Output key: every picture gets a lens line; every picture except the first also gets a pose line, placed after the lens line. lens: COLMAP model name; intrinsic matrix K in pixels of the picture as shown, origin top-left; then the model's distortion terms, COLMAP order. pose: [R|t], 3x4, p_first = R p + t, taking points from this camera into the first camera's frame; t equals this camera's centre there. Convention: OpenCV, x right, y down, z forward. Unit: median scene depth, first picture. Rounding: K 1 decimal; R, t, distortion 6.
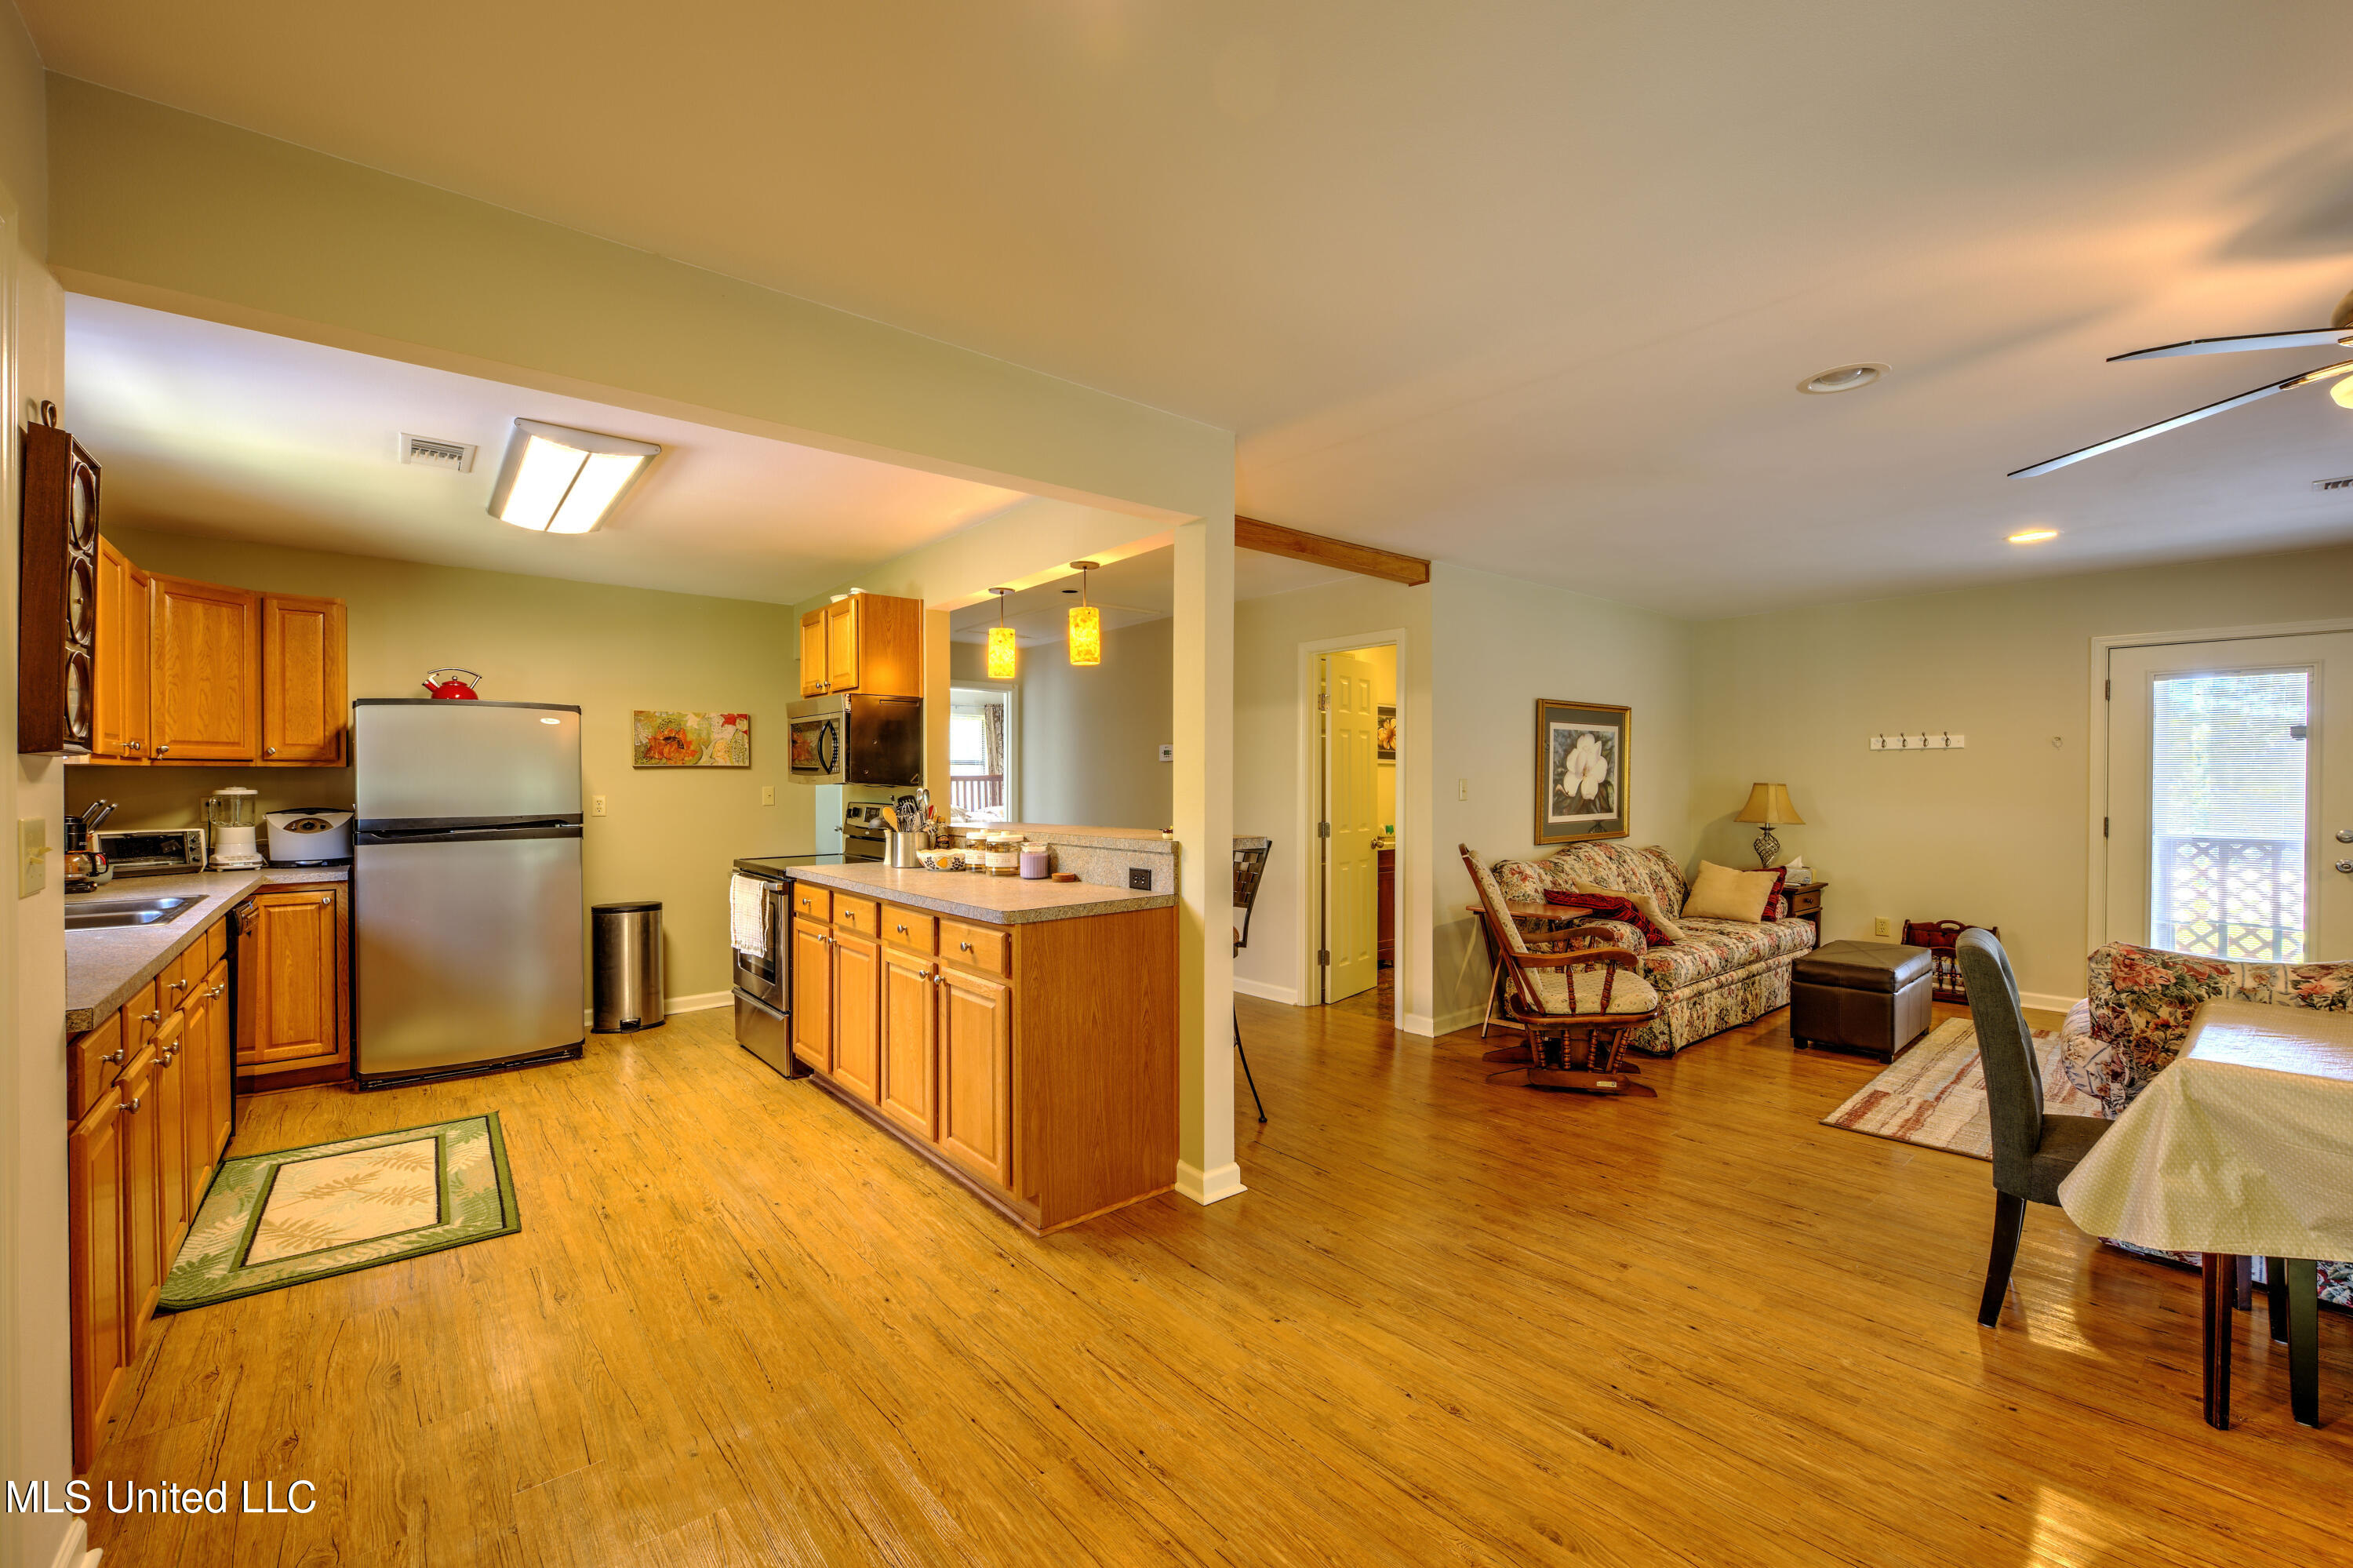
lens RADIAL K [[949.4, 0, 1132.7], [0, 949.4, 785.7], [0, 0, 1]] dist [0.000050, -0.000149]
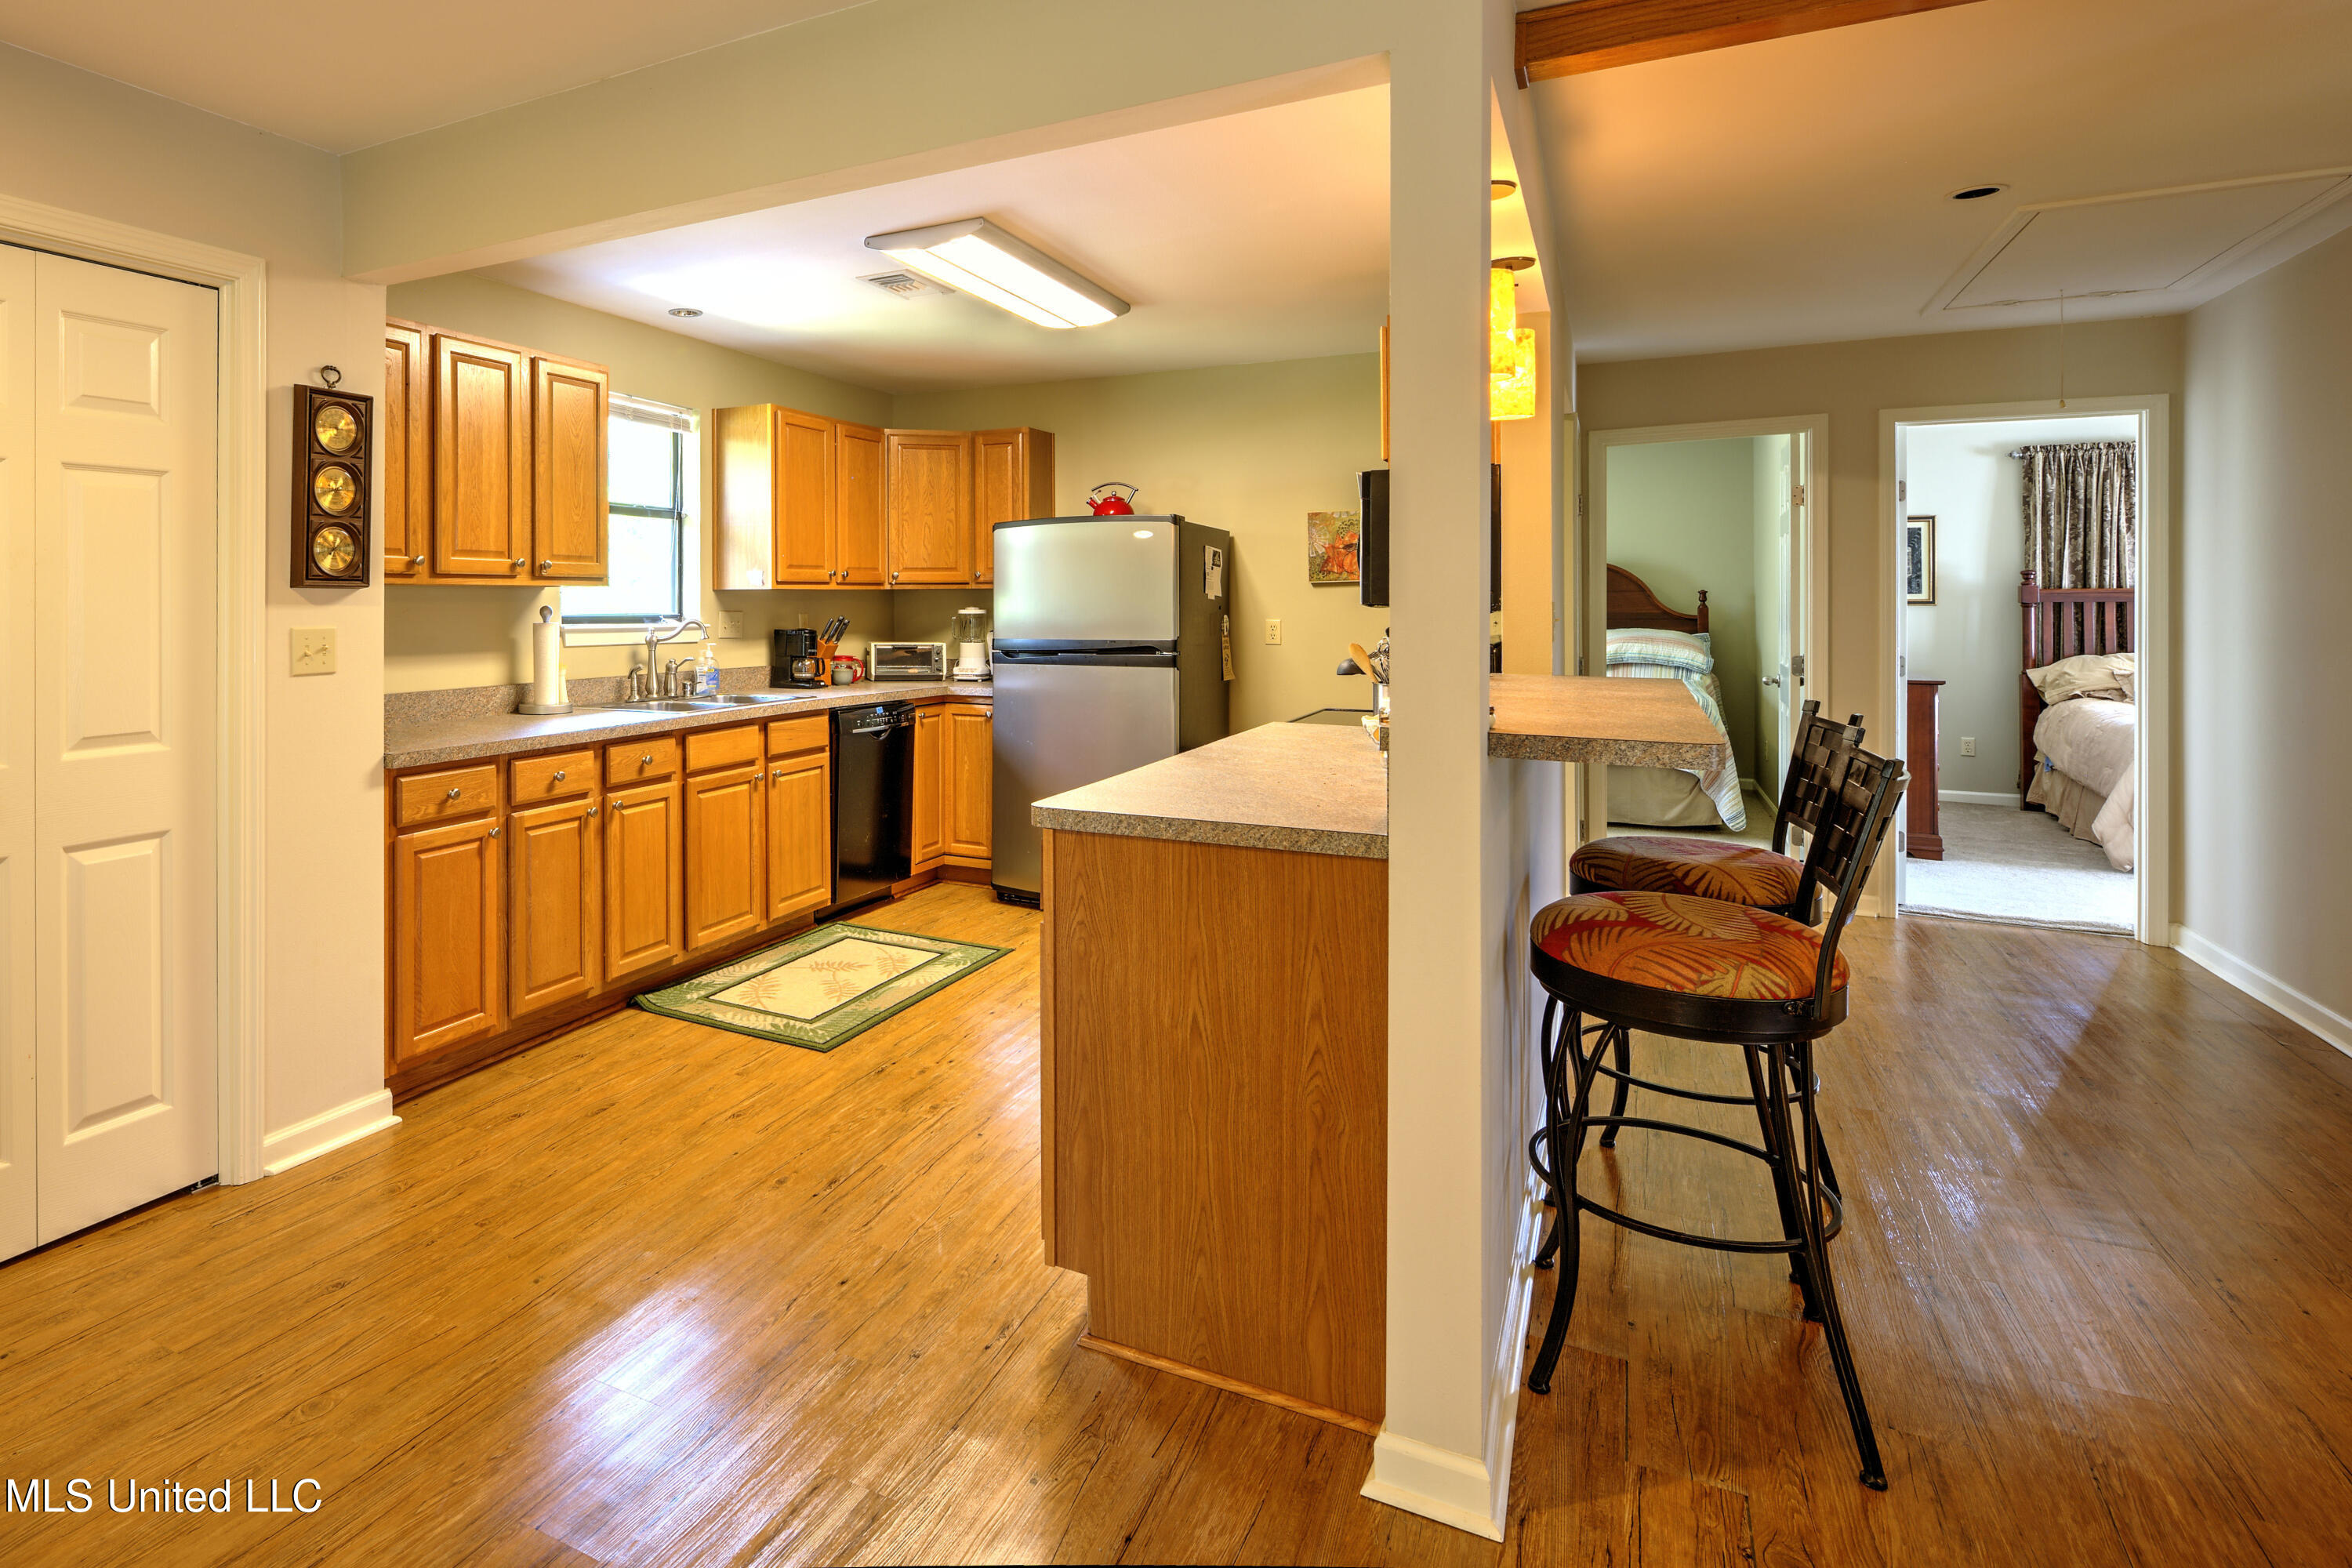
lens RADIAL K [[1240.5, 0, 909.2], [0, 1240.5, 601.4], [0, 0, 1]] dist [0.004232, 0.000736]
pose [[0.377335, 0.000382, -0.926077, 0.409394], [-0.003694, 0.999993, -0.001092, -0.004002], [0.926070, 0.003833, 0.377333, 0.397897]]
